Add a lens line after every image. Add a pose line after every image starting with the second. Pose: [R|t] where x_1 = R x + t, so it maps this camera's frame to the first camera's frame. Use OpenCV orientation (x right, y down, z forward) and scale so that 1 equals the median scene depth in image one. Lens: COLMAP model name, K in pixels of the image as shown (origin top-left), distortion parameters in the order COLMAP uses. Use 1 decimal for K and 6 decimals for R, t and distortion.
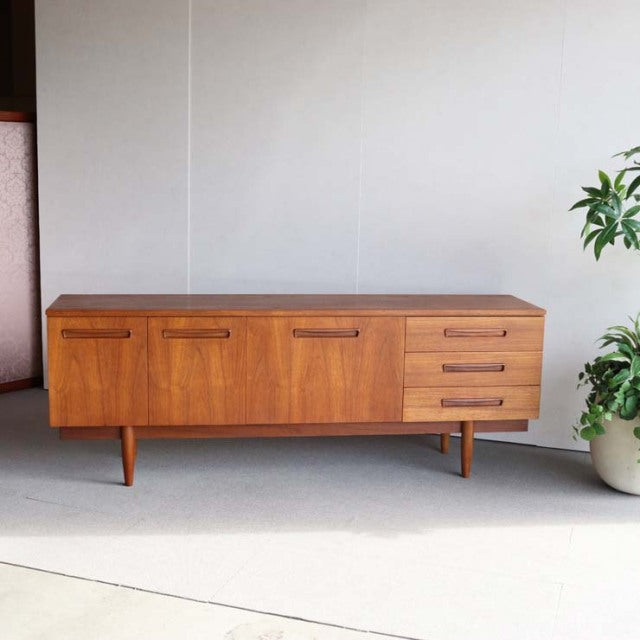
lens RADIAL K [[1012.4, 0, 320.0], [0, 1012.4, 320.0], [0, 0, 1]] dist [-0.068912, 0.031022]
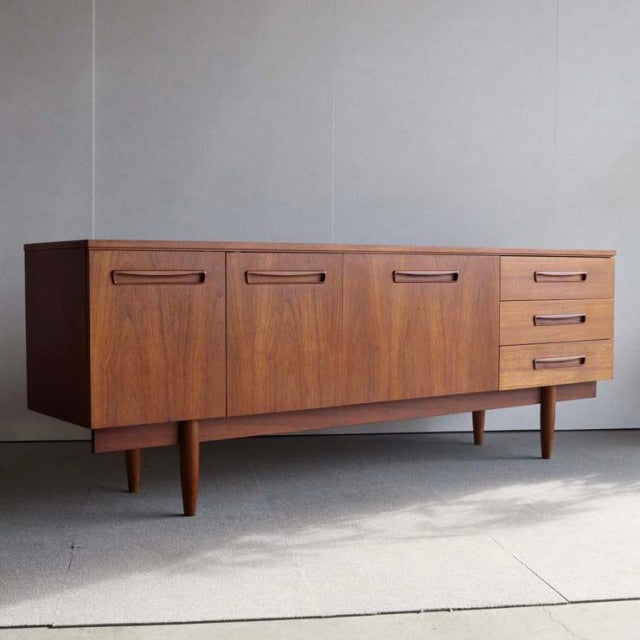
lens RADIAL K [[1012.4, 0, 320.0], [0, 1012.4, 320.0], [0, 0, 1]] dist [-0.068912, 0.031022]
pose [[0.881592, -0.043703, 0.469985, -0.424837], [0.099885, 0.990428, -0.095265, 0.110297], [-0.461323, 0.130929, 0.877519, 0.370710]]
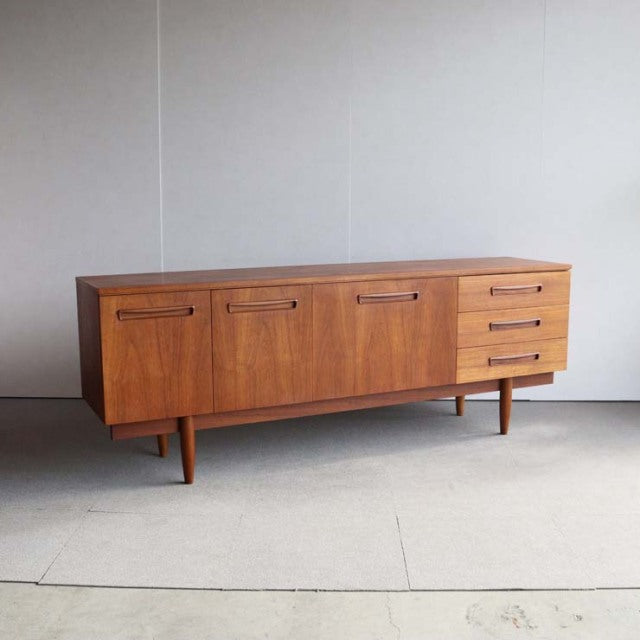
lens RADIAL K [[842.1, 0, 320.0], [0, 842.1, 320.0], [0, 0, 1]] dist [-0.126455, 0.023411]
pose [[0.952267, -0.070931, 0.296911, -0.292791], [0.077506, 0.996937, -0.010418, 0.037394], [-0.295262, 0.032933, 0.954848, 0.259689]]
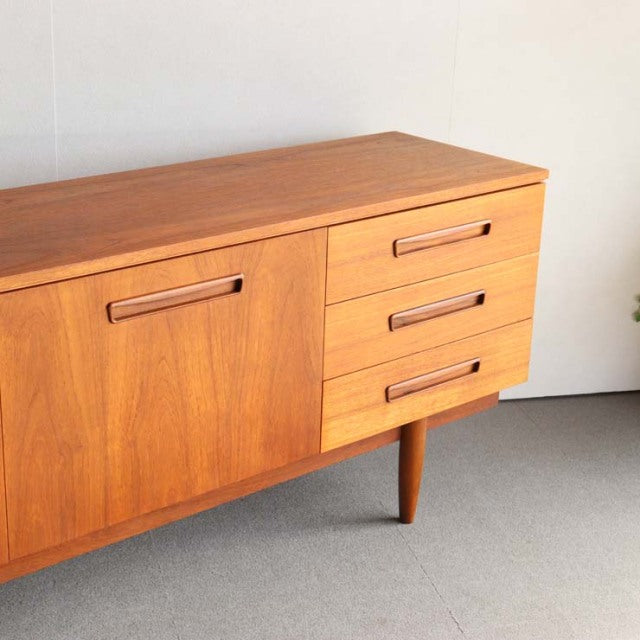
lens RADIAL K [[1293.5, 0, 318.5], [0, 1293.5, 331.9], [0, 0, 1]] dist [-0.006391, 0.236036]
pose [[0.839785, -0.186097, 0.510029, -0.212801], [0.084183, 0.972691, 0.216299, -0.081037], [-0.536354, -0.138709, 0.832517, 0.536399]]
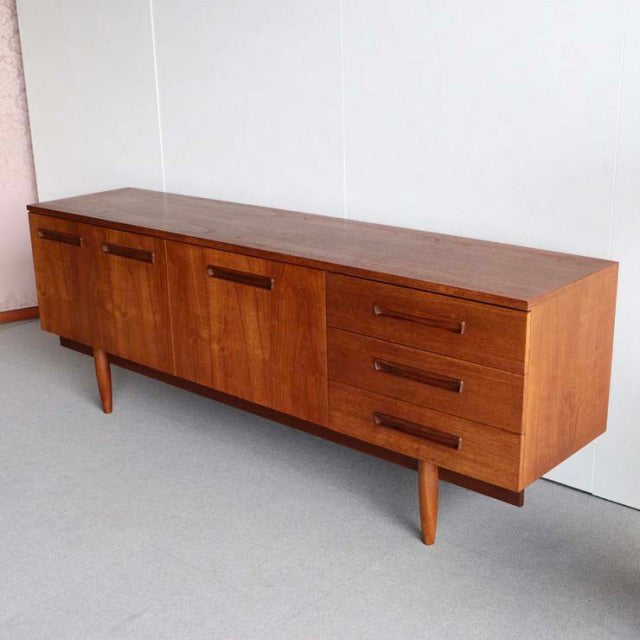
lens RADIAL K [[933.9, 0, 320.0], [0, 933.9, 320.0], [0, 0, 1]] dist [-0.079726, -0.067346]
pose [[0.646651, 0.192161, -0.738185, 0.526297], [-0.095596, 0.980534, 0.171505, -0.074288], [0.756772, -0.040336, 0.652433, 0.618858]]
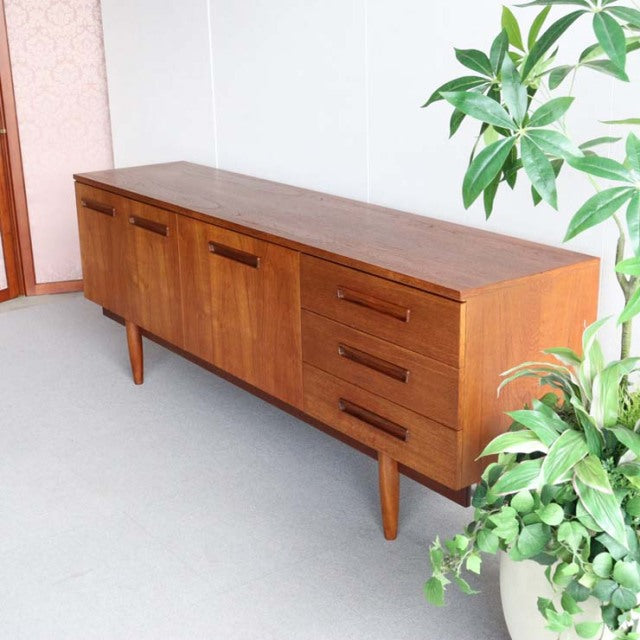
lens RADIAL K [[1012.4, 0, 320.0], [0, 1012.4, 320.0], [0, 0, 1]] dist [-0.068912, 0.031022]
pose [[0.476822, 0.235638, -0.846827, 0.639128], [-0.123777, 0.971798, 0.200718, -0.090880], [0.870242, 0.009111, 0.492541, 0.707812]]
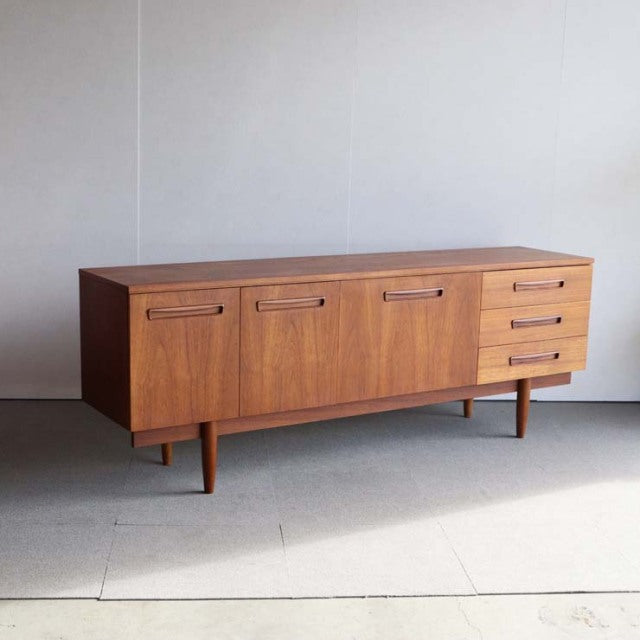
lens RADIAL K [[1065.9, 0, 320.0], [0, 1065.9, 320.0], [0, 0, 1]] dist [-0.031395, -0.008053]
pose [[0.911189, -0.072535, 0.405552, -0.458566], [0.067167, 0.997363, 0.027472, 0.003990], [-0.406476, 0.002207, 0.913659, 0.162086]]
